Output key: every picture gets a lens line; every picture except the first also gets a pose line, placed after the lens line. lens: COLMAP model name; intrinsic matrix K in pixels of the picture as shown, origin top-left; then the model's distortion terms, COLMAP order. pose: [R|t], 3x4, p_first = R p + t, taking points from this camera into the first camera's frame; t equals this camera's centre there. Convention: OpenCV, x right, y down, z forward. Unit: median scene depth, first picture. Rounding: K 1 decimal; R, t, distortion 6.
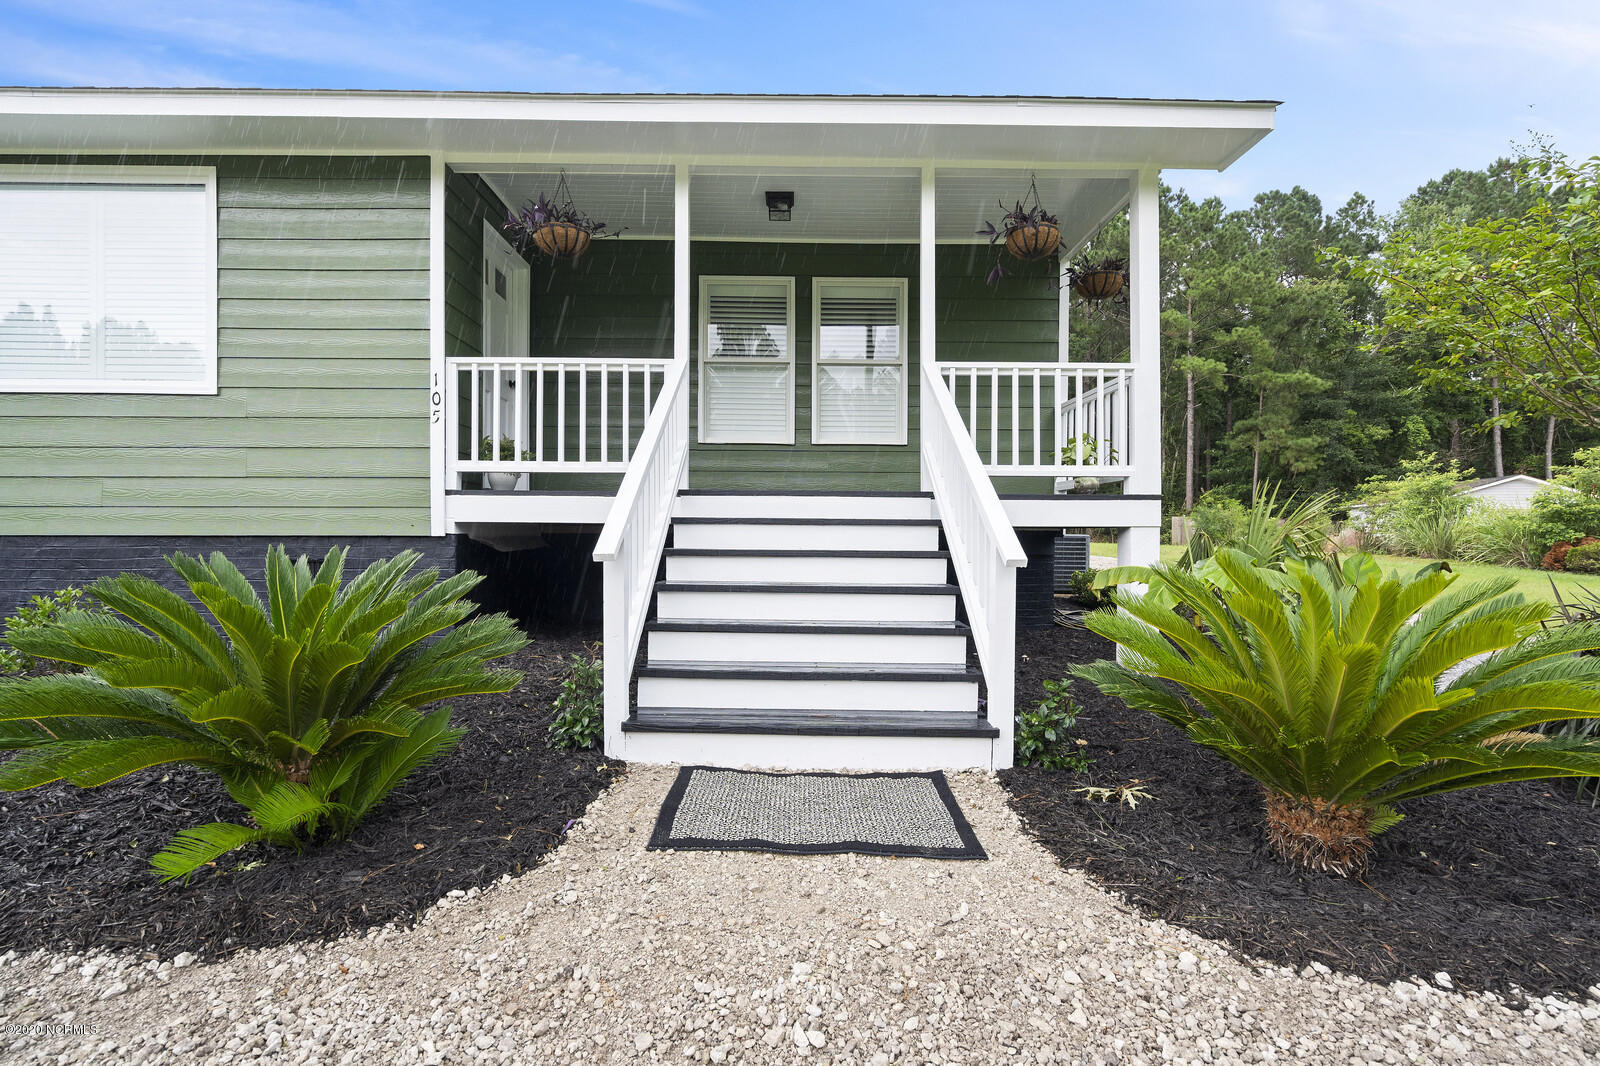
lens RADIAL K [[733.7, 0, 798.5], [0, 733.7, 535.0], [0, 0, 1]] dist [-0.004323, 0.004107]
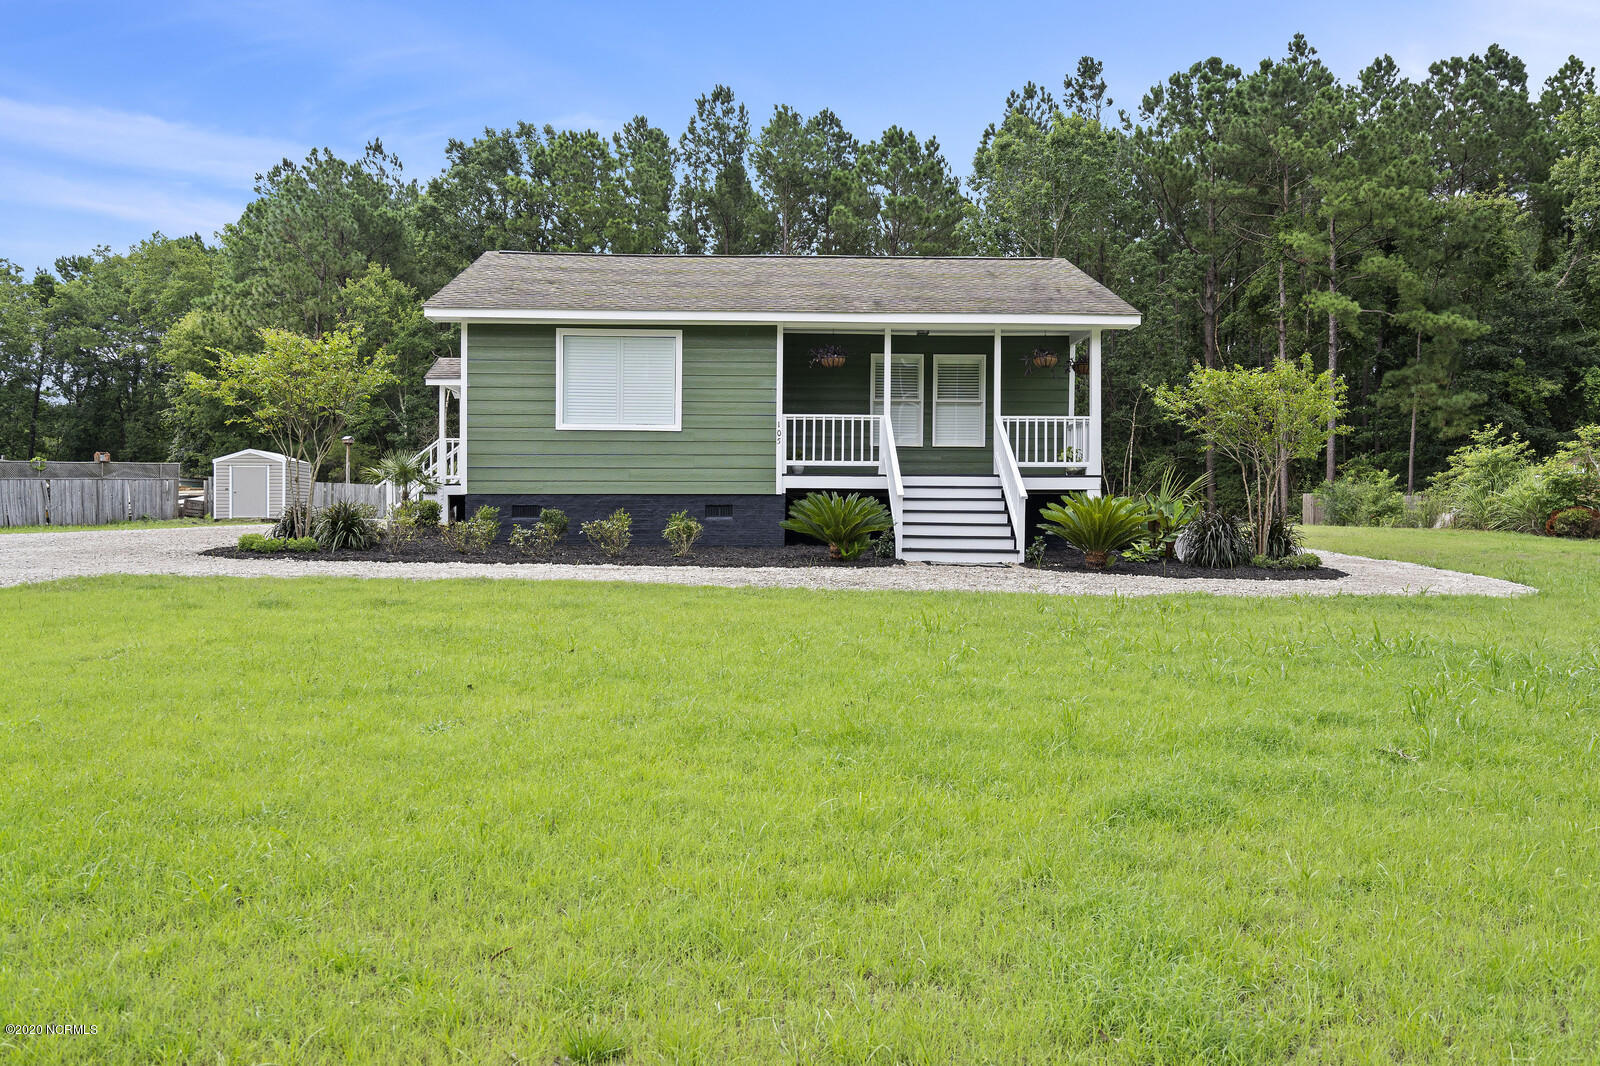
lens RADIAL K [[1295.6, 0, 788.0], [0, 1295.6, 537.1], [0, 0, 1]] dist [-0.000743, 0.001676]
pose [[0.999831, -0.001886, 0.018268, -0.530770], [0.001797, 0.999986, 0.004907, 0.111866], [-0.018277, -0.004874, 0.999821, -2.919082]]
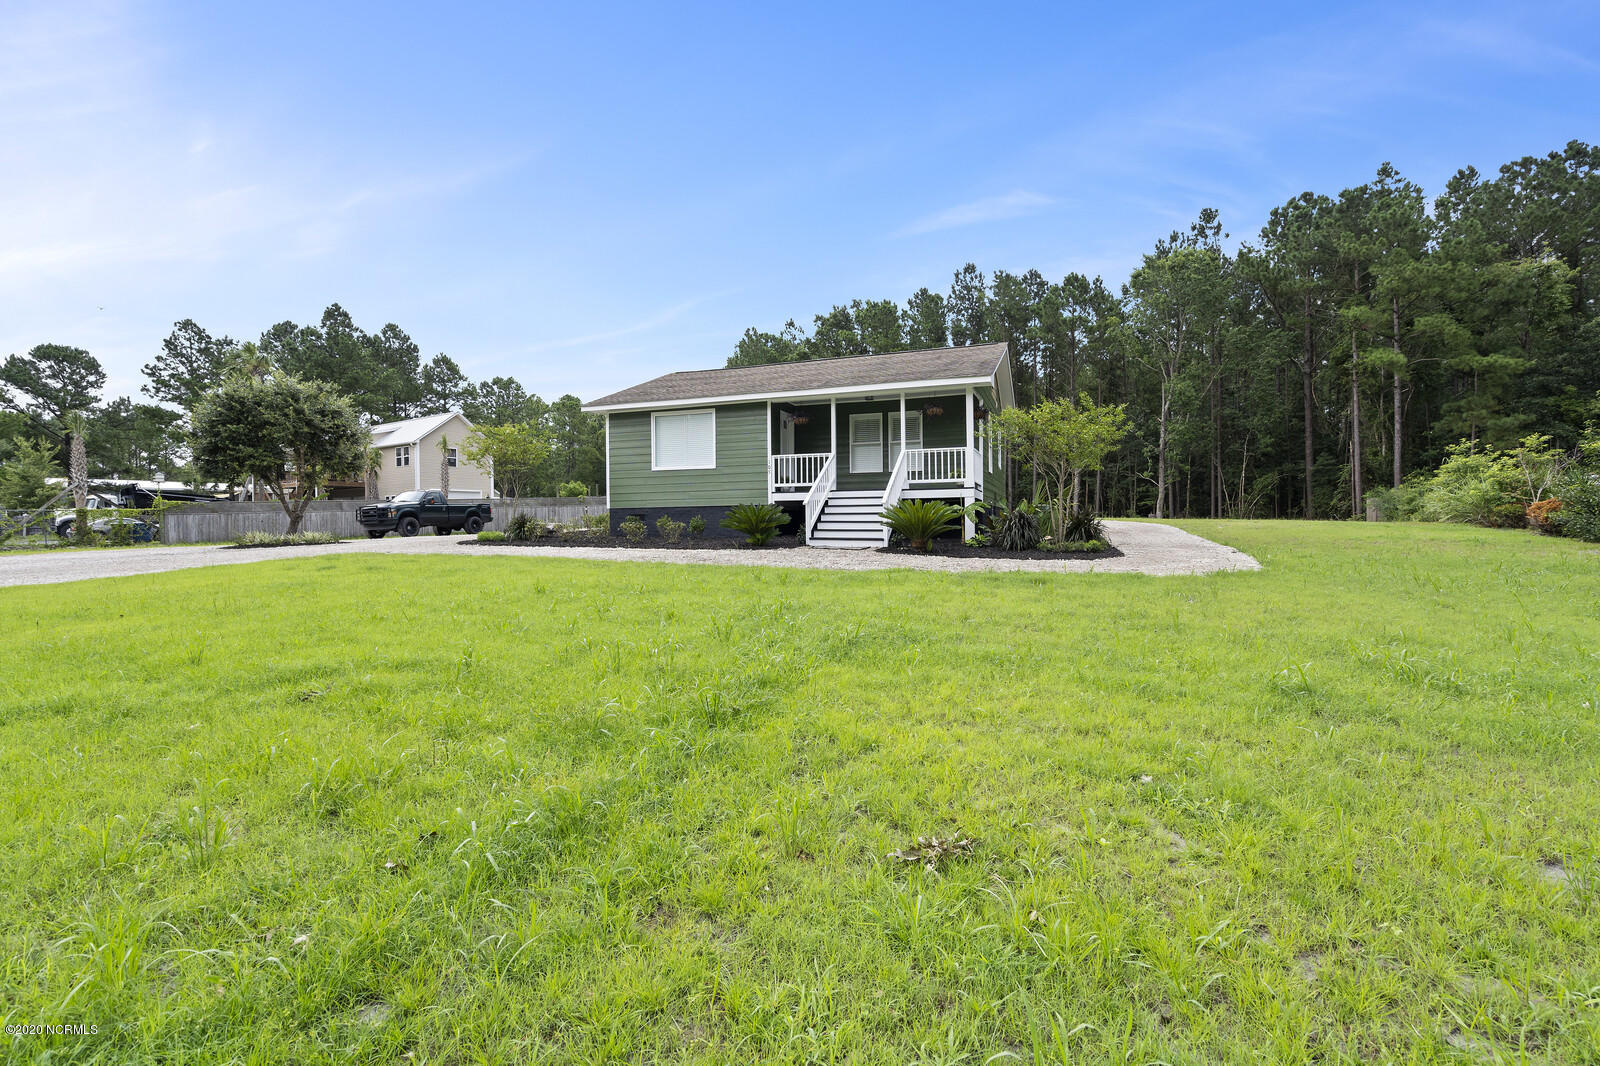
lens RADIAL K [[733.7, 0, 796.4], [0, 733.7, 522.1], [0, 0, 1]] dist [-0.004323, 0.004107]
pose [[0.930696, -0.014341, -0.365512, 0.946022], [0.009939, 0.999854, -0.013922, 0.138267], [0.365659, 0.009324, 0.930702, -2.308639]]
